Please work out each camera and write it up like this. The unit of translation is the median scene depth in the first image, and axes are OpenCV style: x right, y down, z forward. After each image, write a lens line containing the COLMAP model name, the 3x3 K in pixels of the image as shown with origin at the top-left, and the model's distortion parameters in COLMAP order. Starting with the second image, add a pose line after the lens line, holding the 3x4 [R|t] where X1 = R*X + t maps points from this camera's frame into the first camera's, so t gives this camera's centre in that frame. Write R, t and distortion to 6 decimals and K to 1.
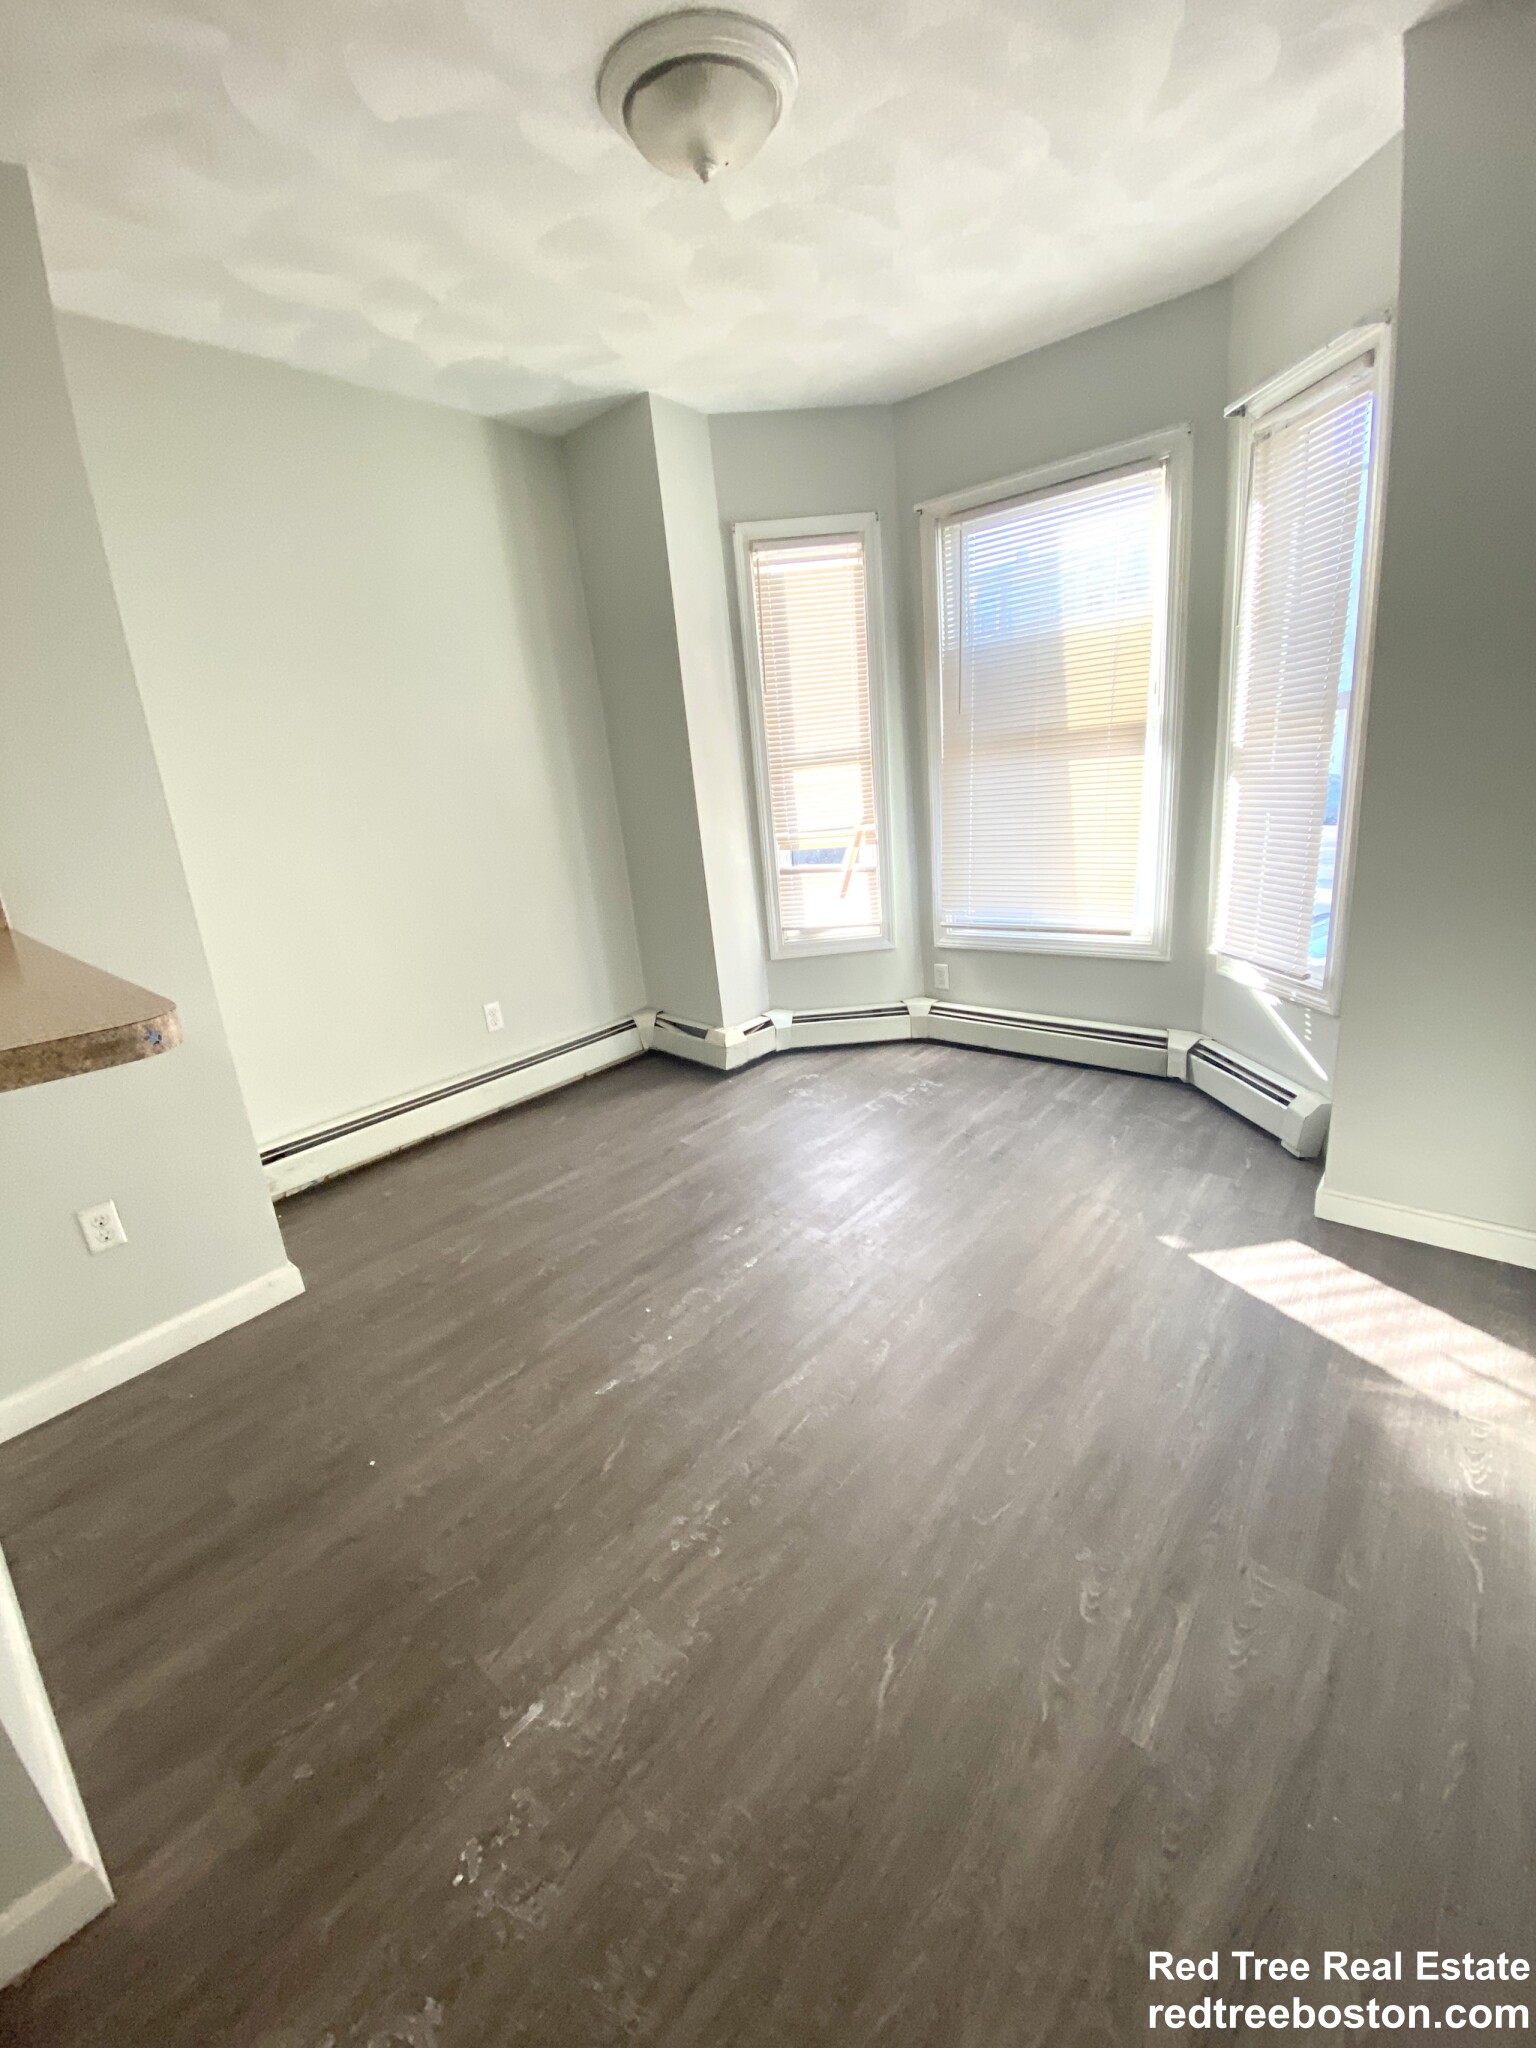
lens RADIAL K [[830.6, 0, 763.6], [0, 830.6, 1027.5], [0, 0, 1]] dist [0.004274, -0.000140]
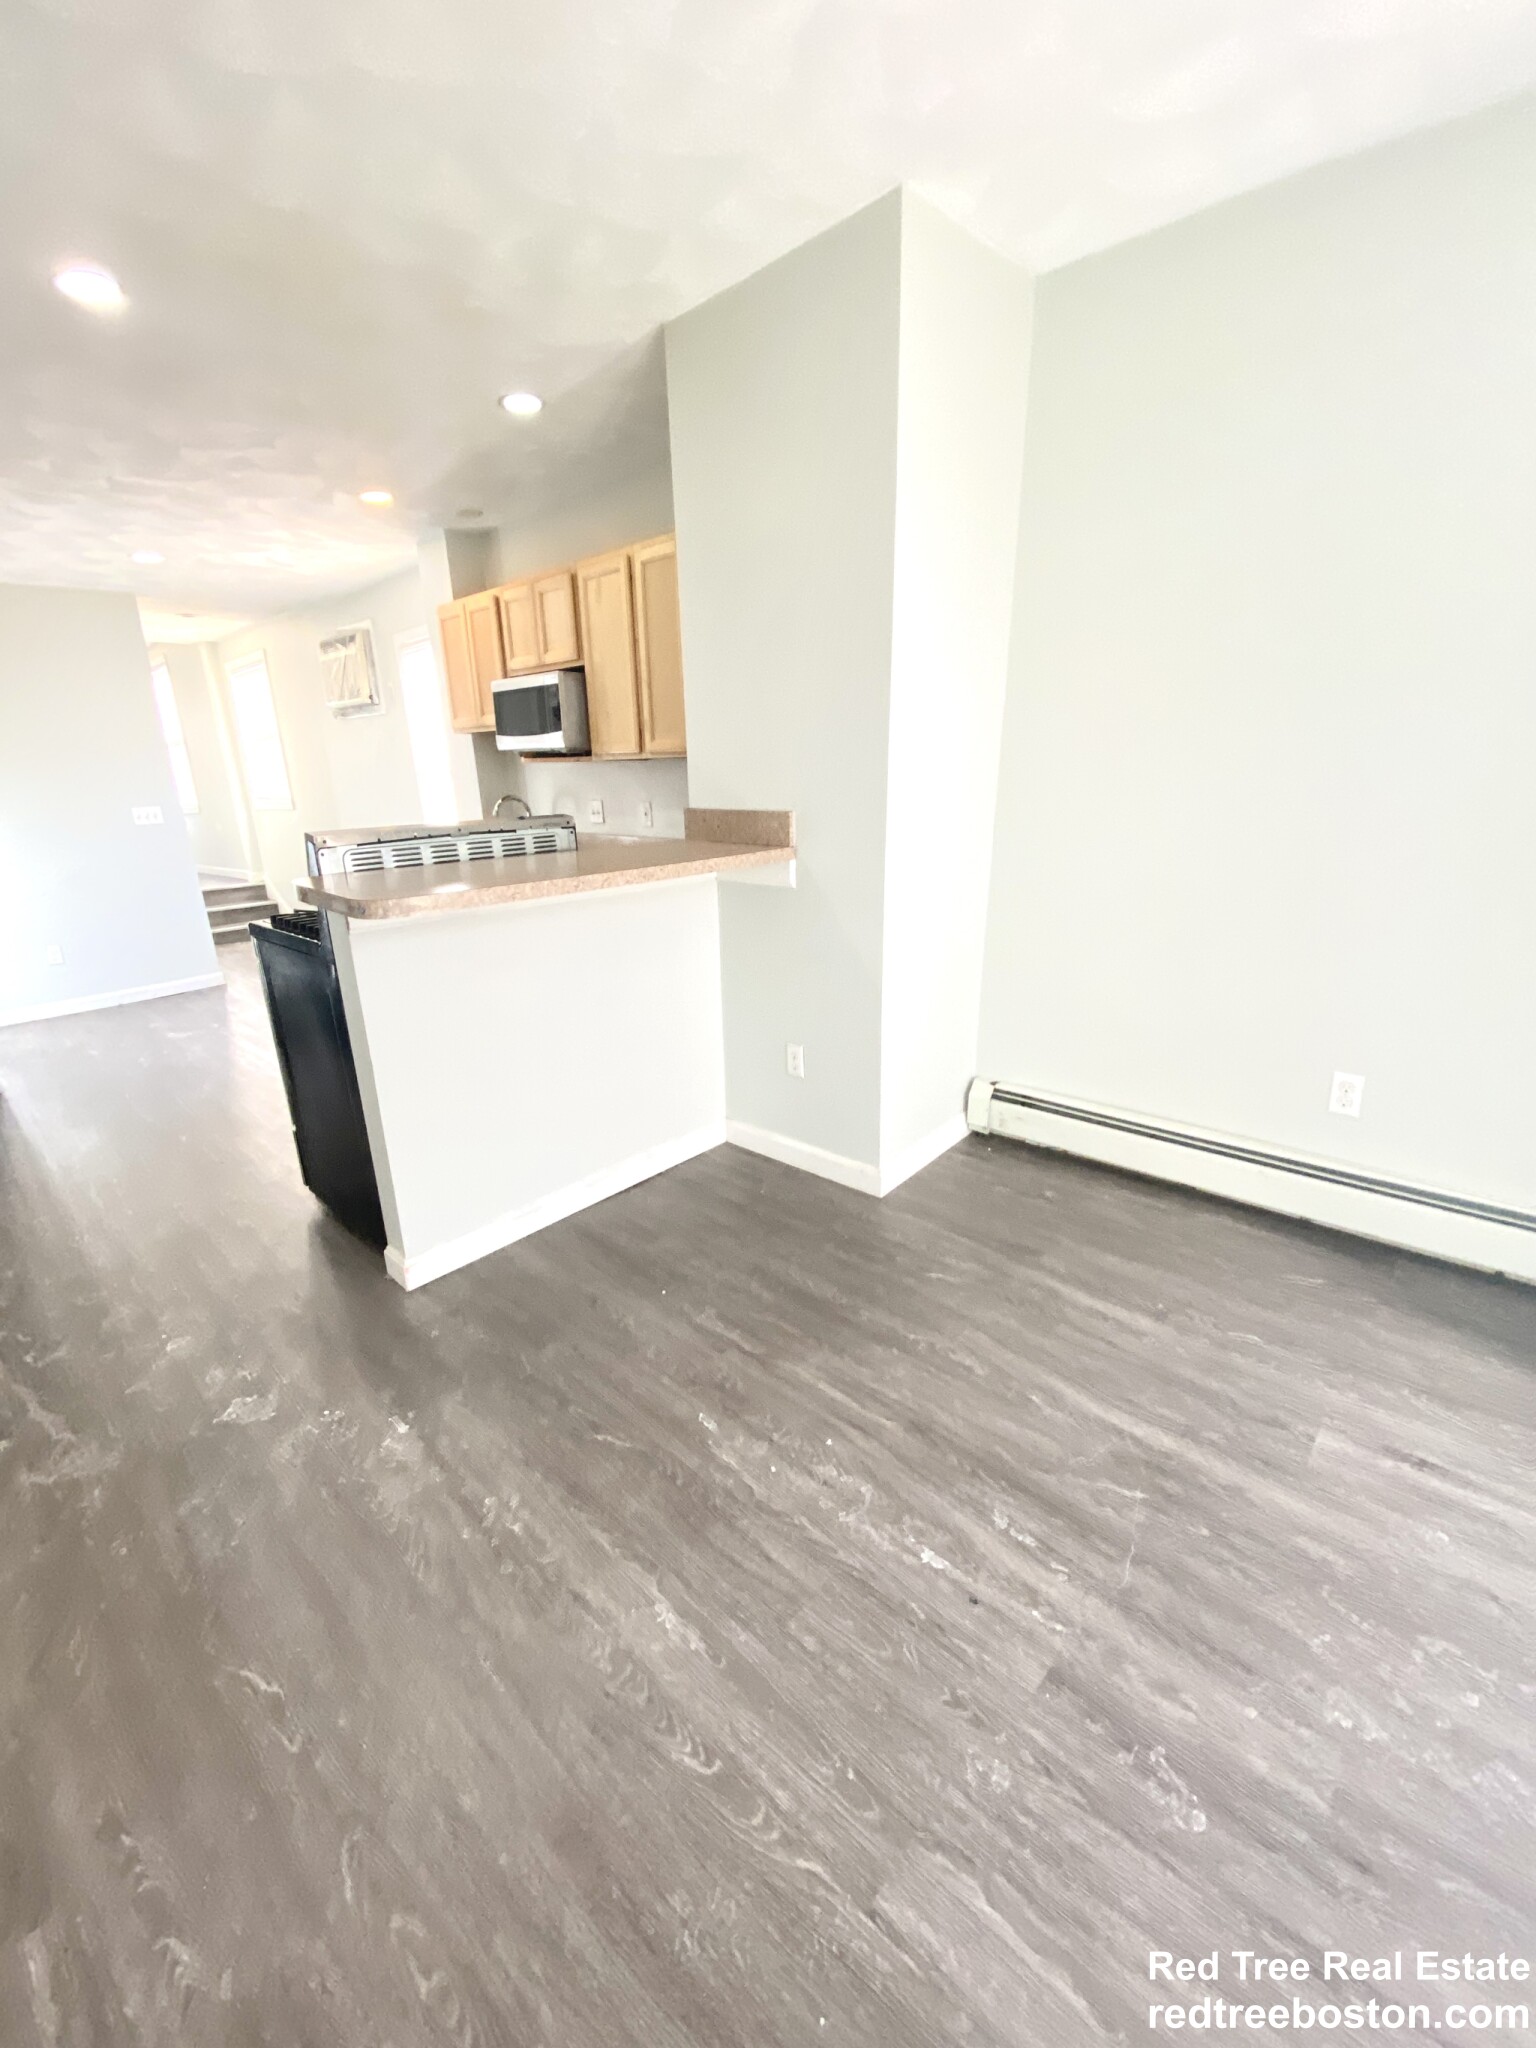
lens RADIAL K [[830.6, 0, 769.7], [0, 830.6, 1030.5], [0, 0, 1]] dist [0.004274, -0.000140]
pose [[-0.055871, 0.371490, -0.926755, 0.438130], [-0.253902, 0.892404, 0.373027, -0.281977], [0.965615, 0.256146, 0.044463, 0.775522]]
